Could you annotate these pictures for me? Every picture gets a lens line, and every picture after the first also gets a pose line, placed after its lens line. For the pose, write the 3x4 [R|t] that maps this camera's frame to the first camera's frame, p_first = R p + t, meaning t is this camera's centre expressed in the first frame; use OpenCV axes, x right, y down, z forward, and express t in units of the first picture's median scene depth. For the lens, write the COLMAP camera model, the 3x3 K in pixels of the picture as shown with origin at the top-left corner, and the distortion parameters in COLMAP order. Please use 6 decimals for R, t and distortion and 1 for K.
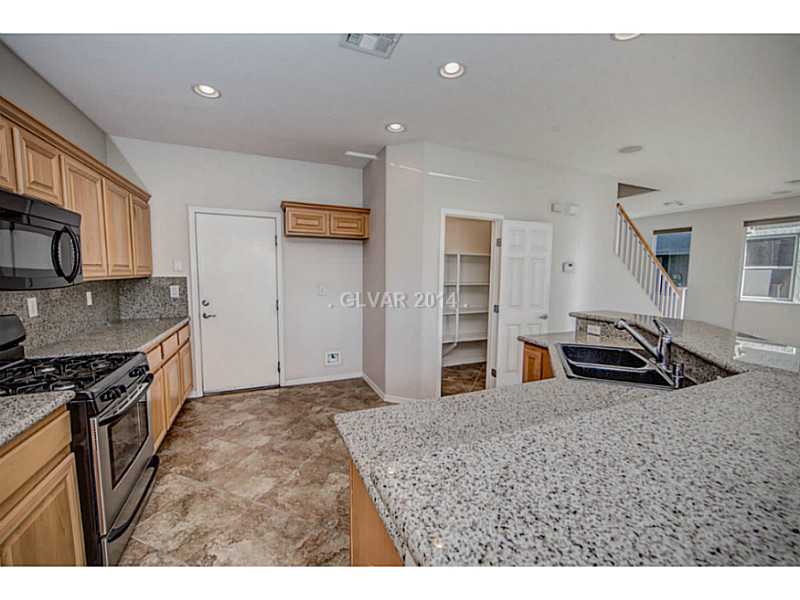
lens RADIAL K [[319.9, 0, 402.1], [0, 319.9, 301.6], [0, 0, 1]] dist [-0.006765, 0.000310]
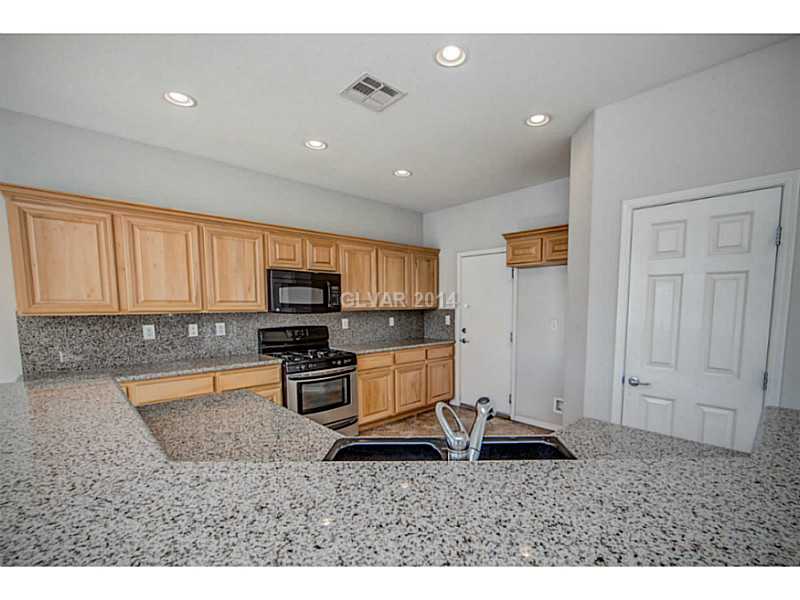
lens RADIAL K [[358.6, 0, 436.6], [0, 358.6, 329.5], [0, 0, 1]] dist [-0.018348, 0.000010]
pose [[0.390081, 0.056387, -0.919052, 0.638326], [-0.078645, 0.996516, 0.027760, -0.030376], [0.917416, 0.061450, 0.393157, 0.393078]]
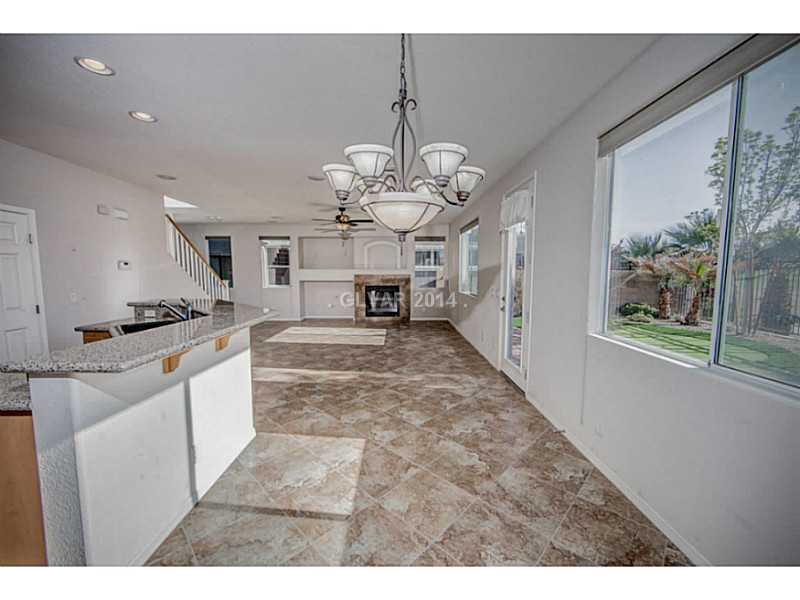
lens RADIAL K [[319.9, 0, 402.1], [0, 319.9, 301.6], [0, 0, 1]] dist [-0.006765, 0.000310]
pose [[0.391647, -0.092514, 0.915453, -0.159713], [0.085928, 0.994262, 0.063717, 0.037452], [-0.916094, 0.053708, 0.397349, -0.400066]]
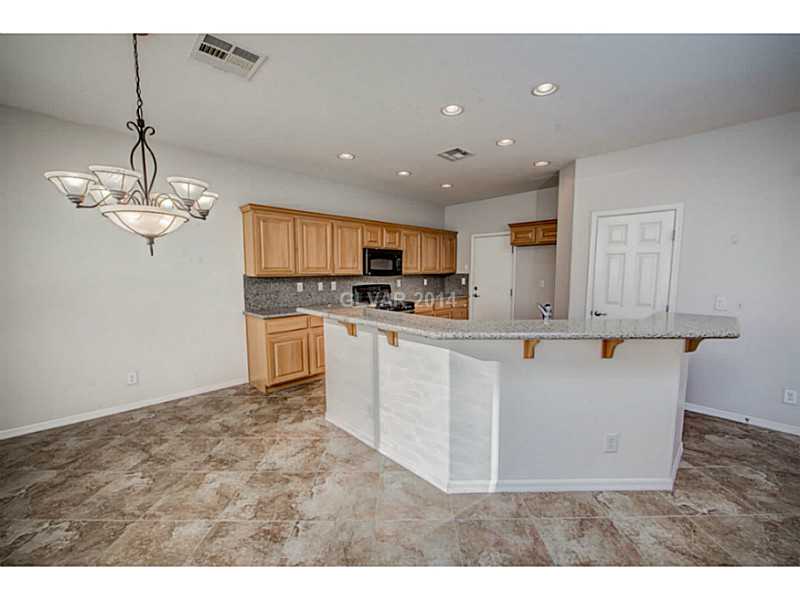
lens RADIAL K [[319.9, 0, 402.1], [0, 319.9, 301.6], [0, 0, 1]] dist [-0.006765, 0.000310]
pose [[0.362476, 0.077884, -0.928733, 0.935564], [-0.077187, 0.995587, 0.053365, 0.016167], [0.928791, 0.052343, 0.366888, -0.018938]]
